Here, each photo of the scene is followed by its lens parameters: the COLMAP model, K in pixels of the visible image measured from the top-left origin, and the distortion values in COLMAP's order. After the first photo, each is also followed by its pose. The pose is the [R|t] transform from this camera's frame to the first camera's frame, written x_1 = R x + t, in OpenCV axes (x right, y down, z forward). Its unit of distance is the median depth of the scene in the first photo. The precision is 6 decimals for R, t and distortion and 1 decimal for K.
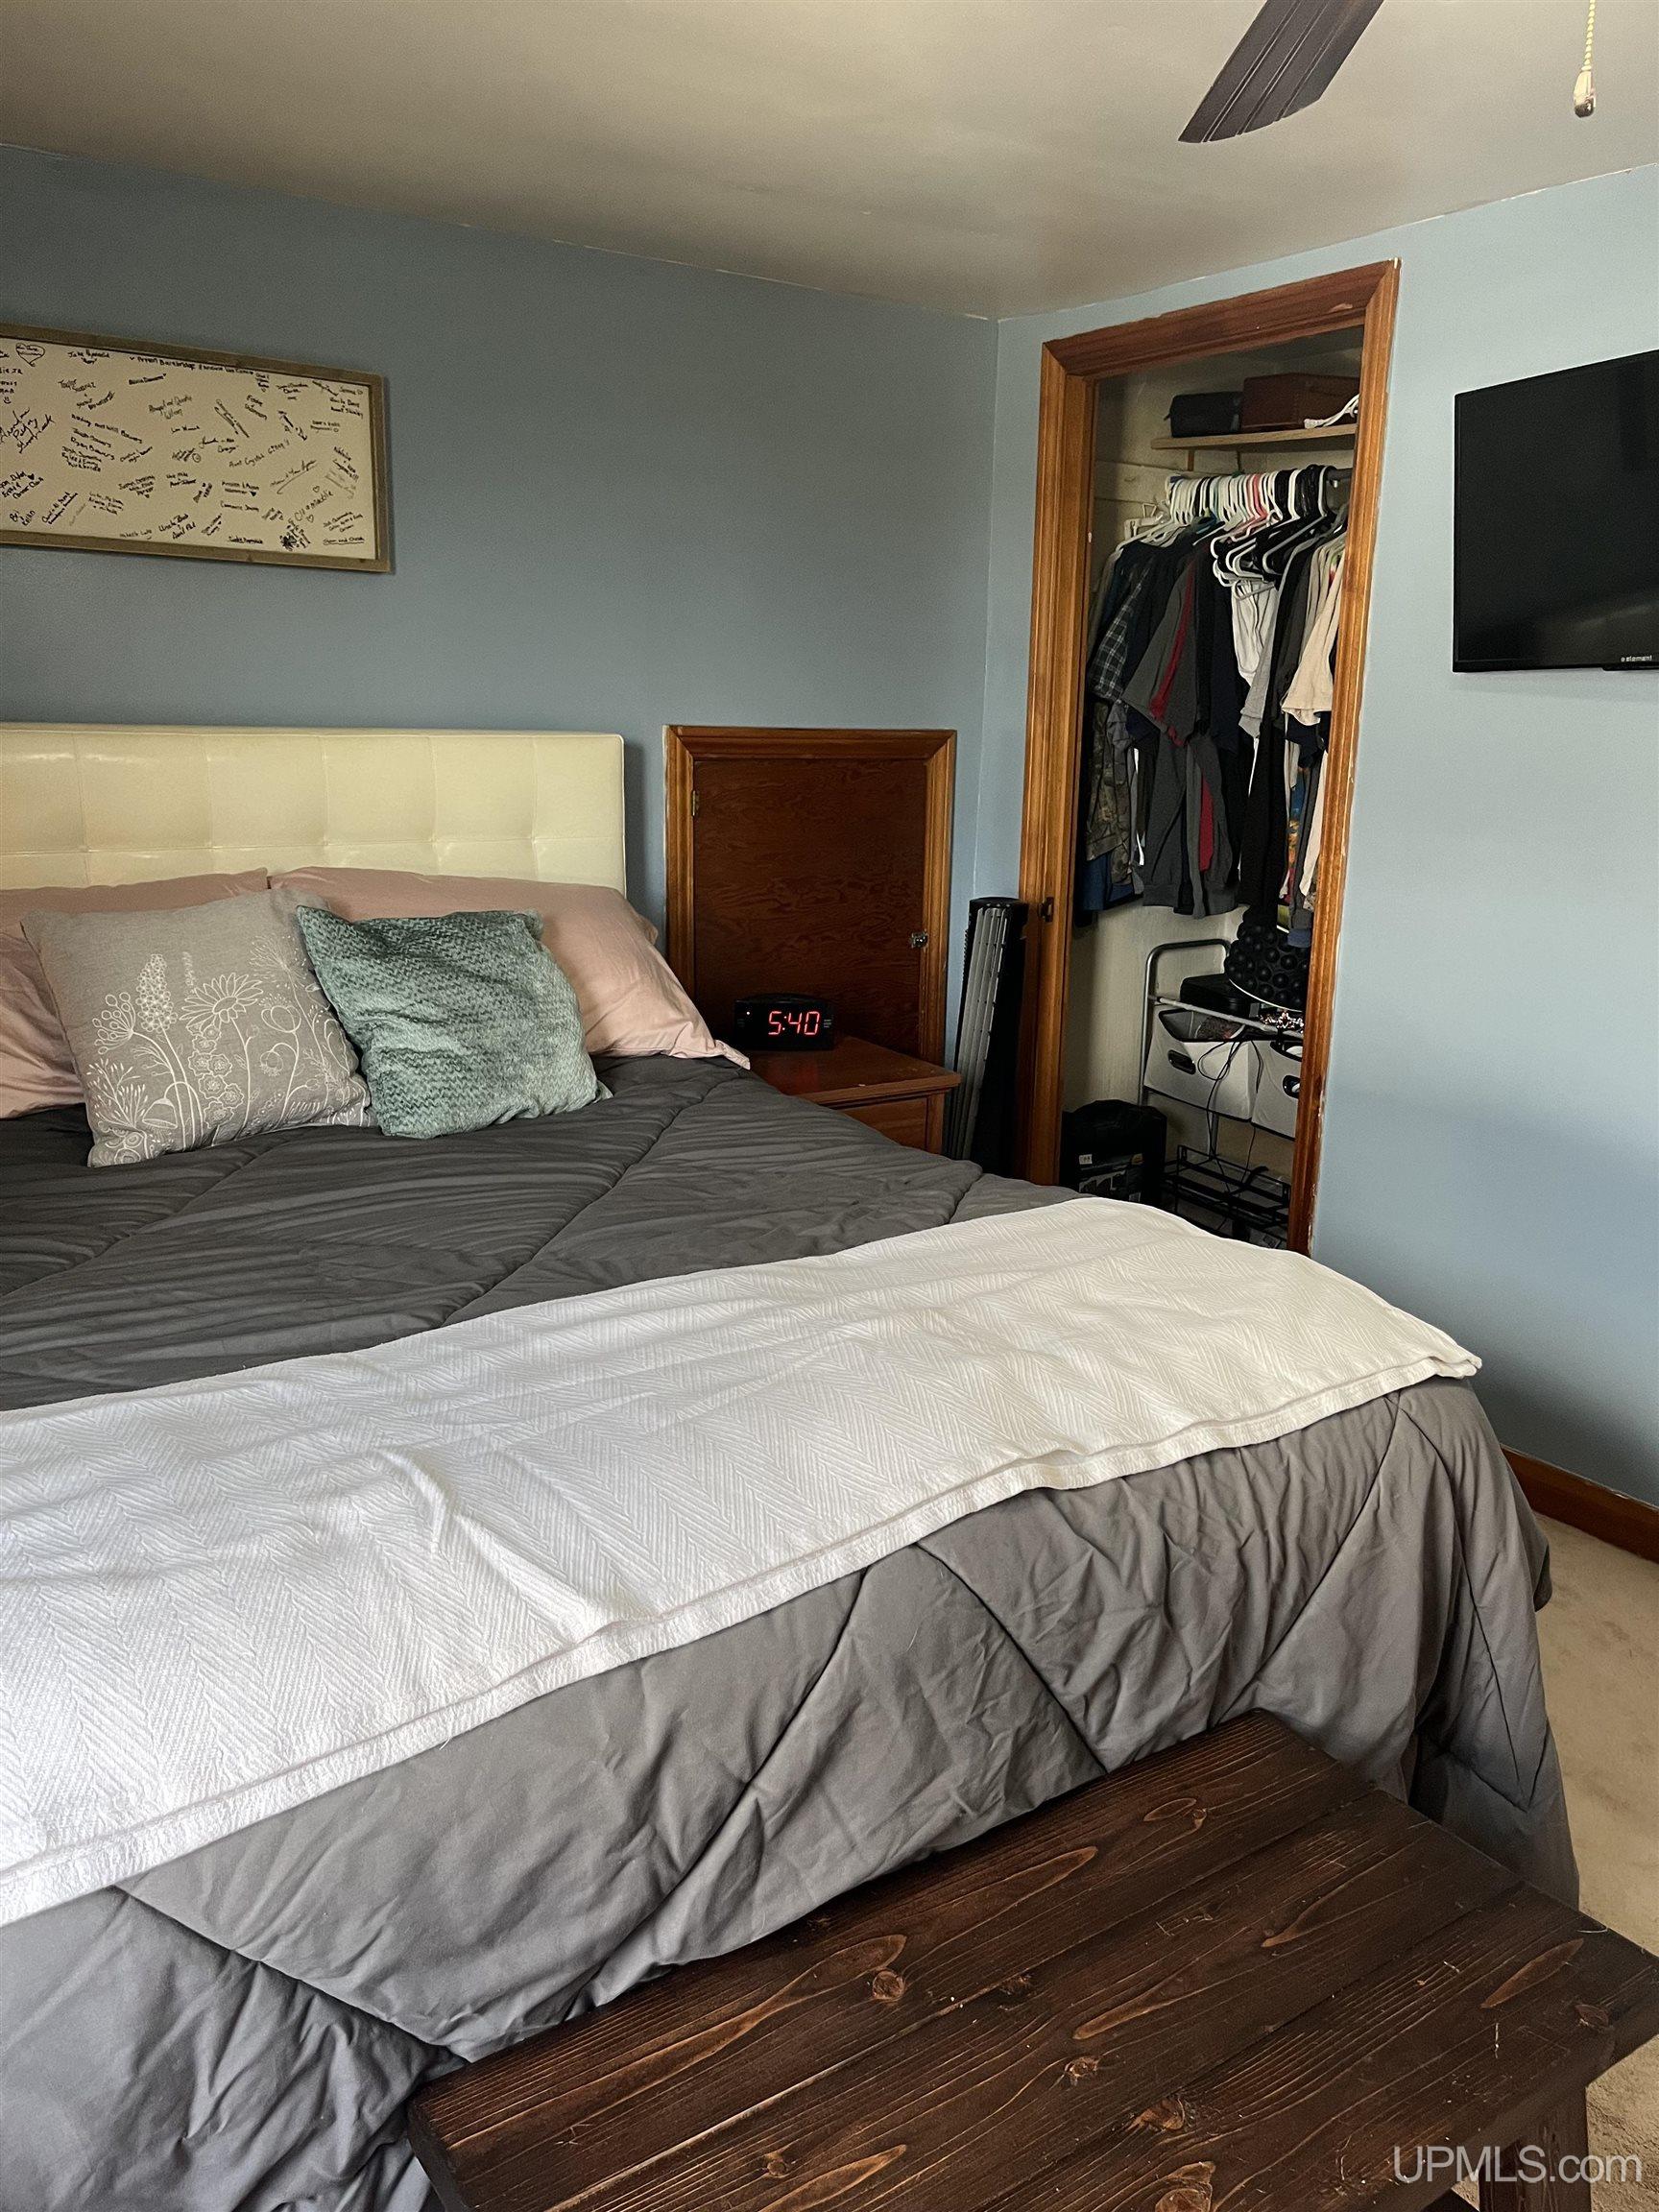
lens RADIAL K [[1654.5, 0, 829.5], [0, 1654.5, 1106.0], [0, 0, 1]] dist [0.084618, -0.120726]
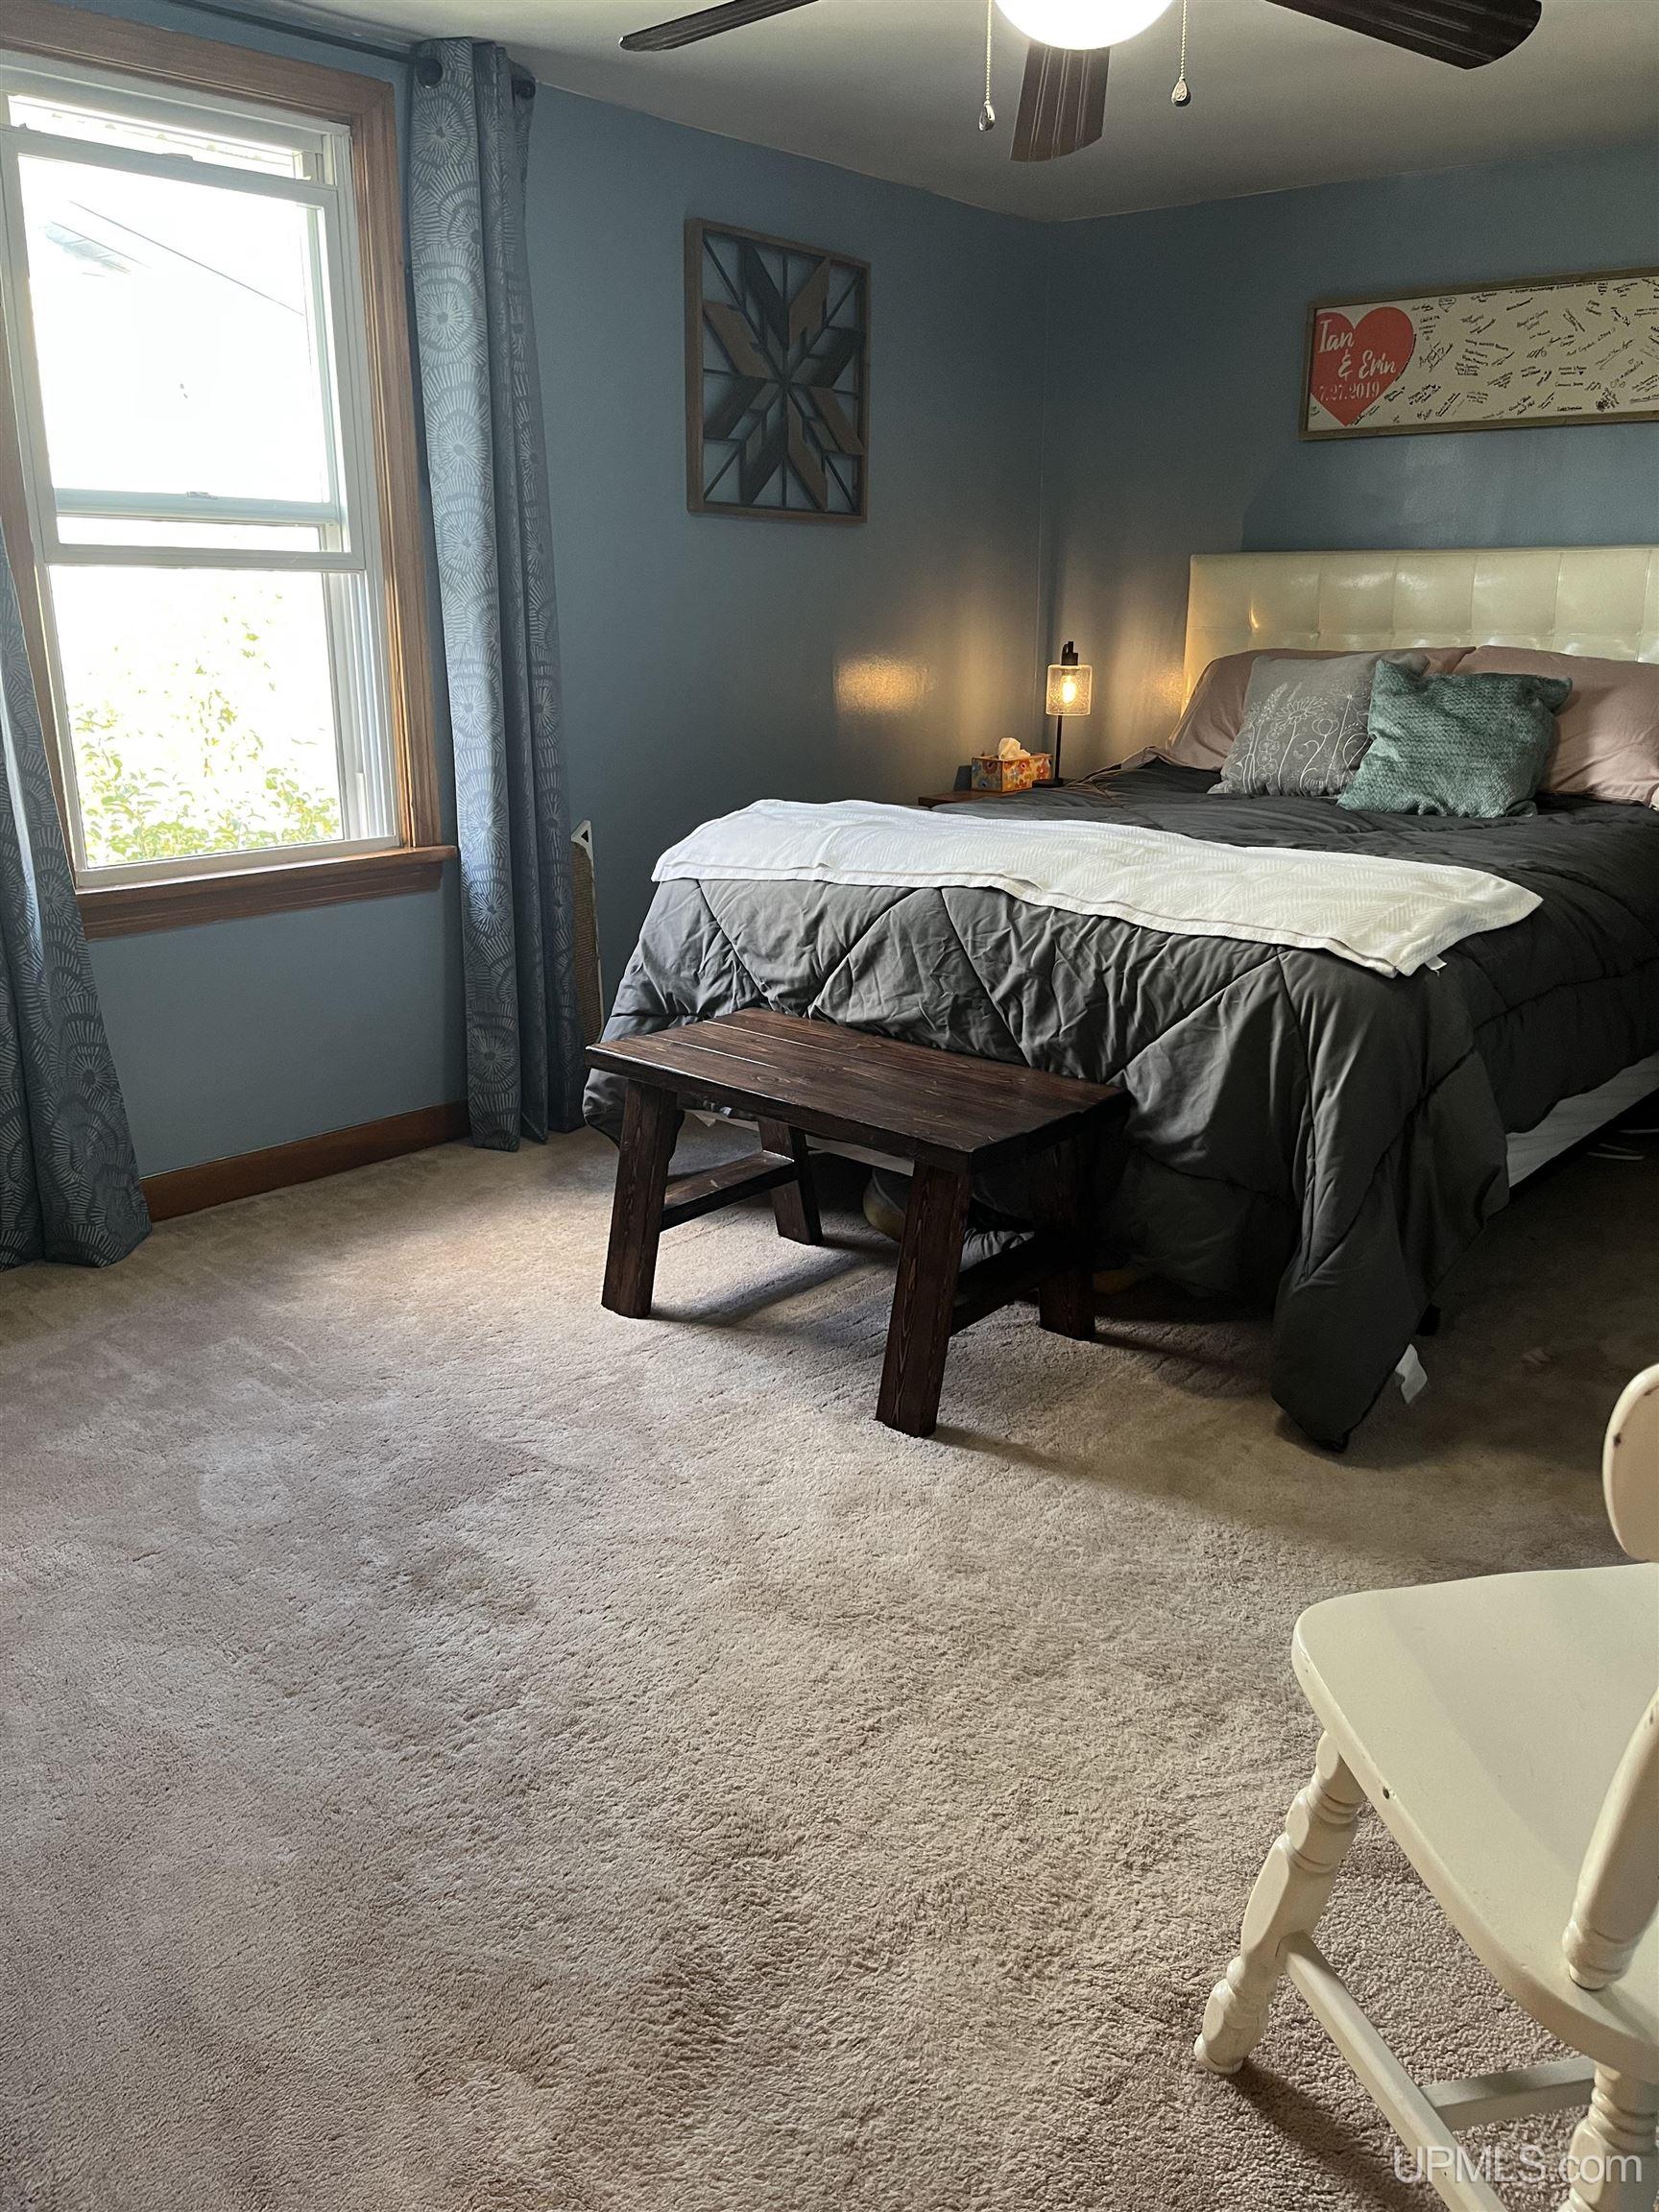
lens RADIAL K [[1683.7, 0, 824.6], [0, 1683.7, 1111.6], [0, 0, 1]] dist [-0.005330, -0.008470]
pose [[0.230943, 0.264807, -0.936239, 1.999610], [-0.217022, 0.952028, 0.215740, 0.093827], [0.948455, 0.153361, 0.277333, 0.282755]]
